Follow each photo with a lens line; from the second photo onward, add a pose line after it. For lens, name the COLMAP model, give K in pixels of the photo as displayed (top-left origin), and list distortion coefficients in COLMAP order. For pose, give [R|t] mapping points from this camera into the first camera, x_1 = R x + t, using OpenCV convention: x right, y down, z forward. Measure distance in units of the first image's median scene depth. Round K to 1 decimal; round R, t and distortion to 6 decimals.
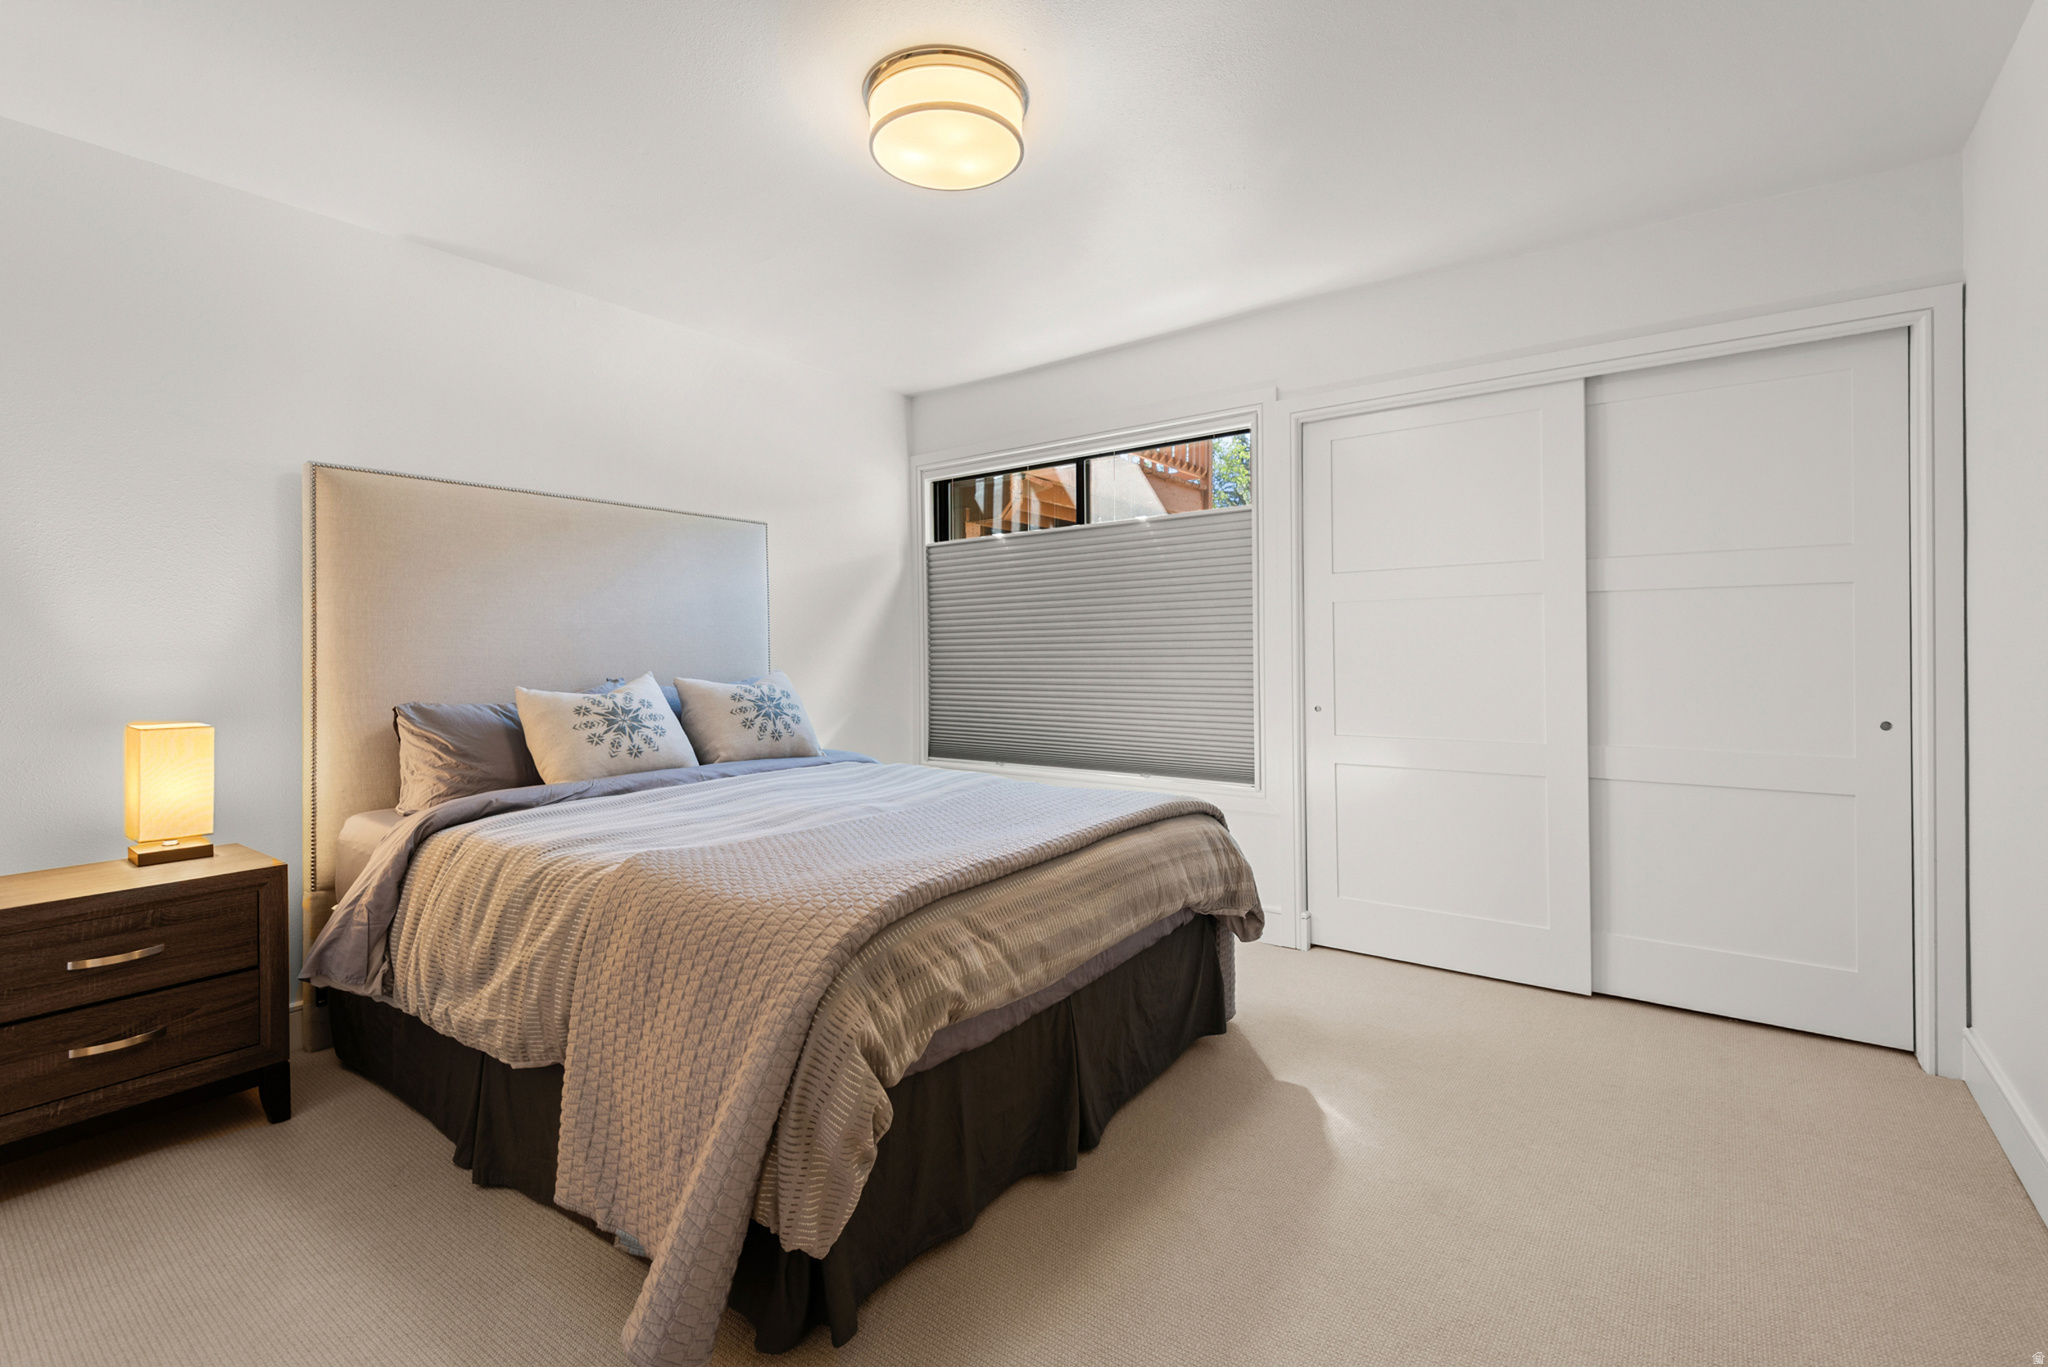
lens RADIAL K [[922.9, 0, 1023.6], [0, 922.9, 646.3], [0, 0, 1]] dist [0.018030, -0.000531]
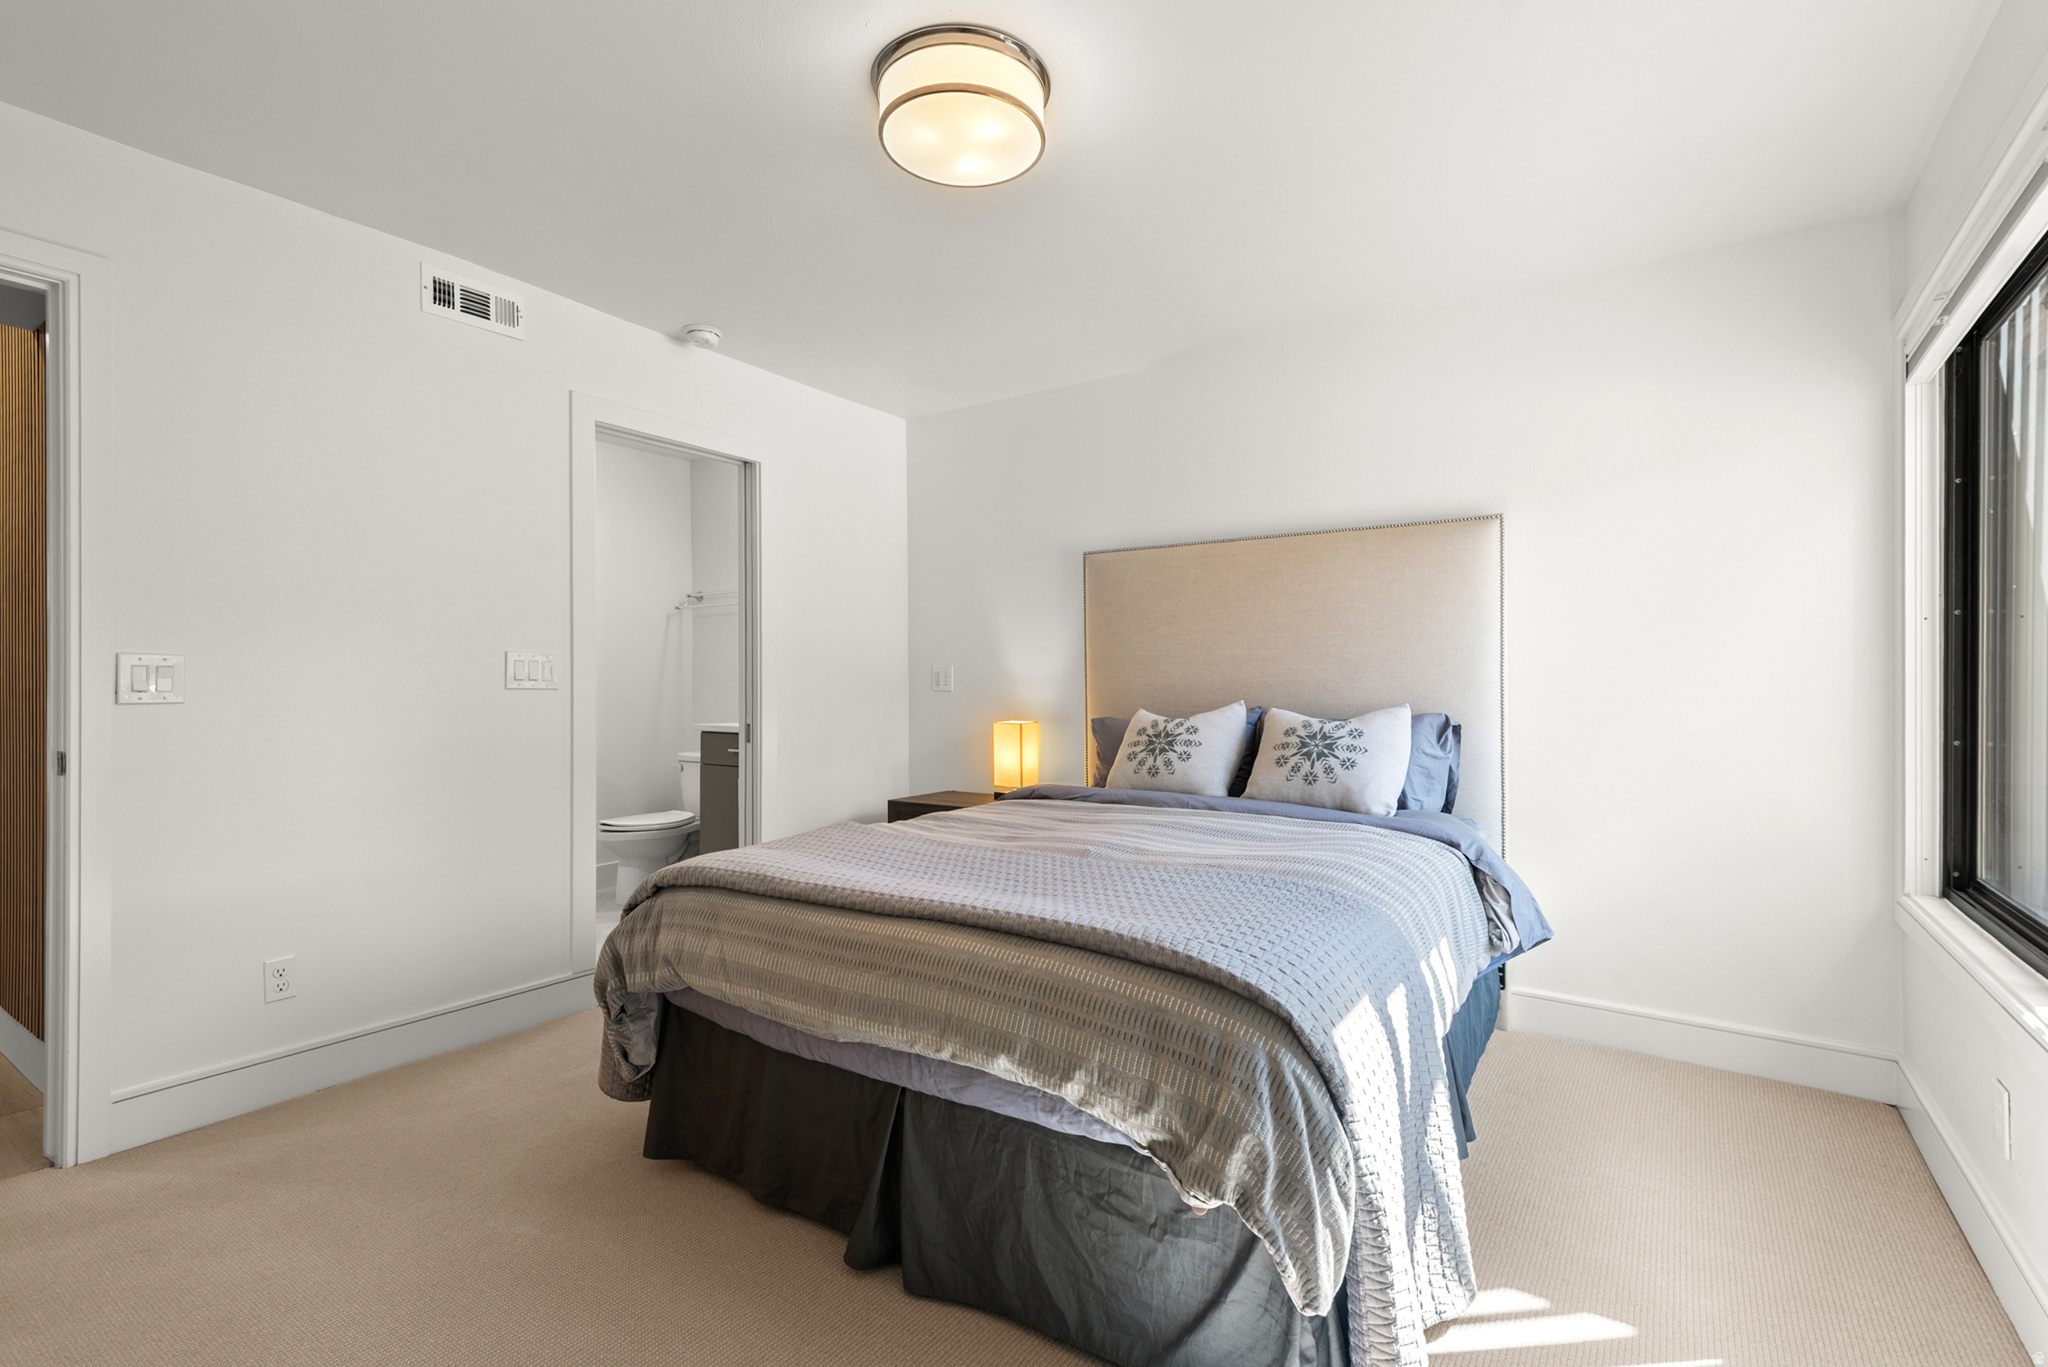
lens RADIAL K [[933.1, 0, 1036.8], [0, 933.1, 690.1], [0, 0, 1]] dist [0.035642, -0.020482]
pose [[0.046535, 0.018297, -0.998749, 0.506205], [-0.000633, 0.999833, 0.018288, -0.001886], [0.998916, -0.000219, 0.046538, 0.602562]]
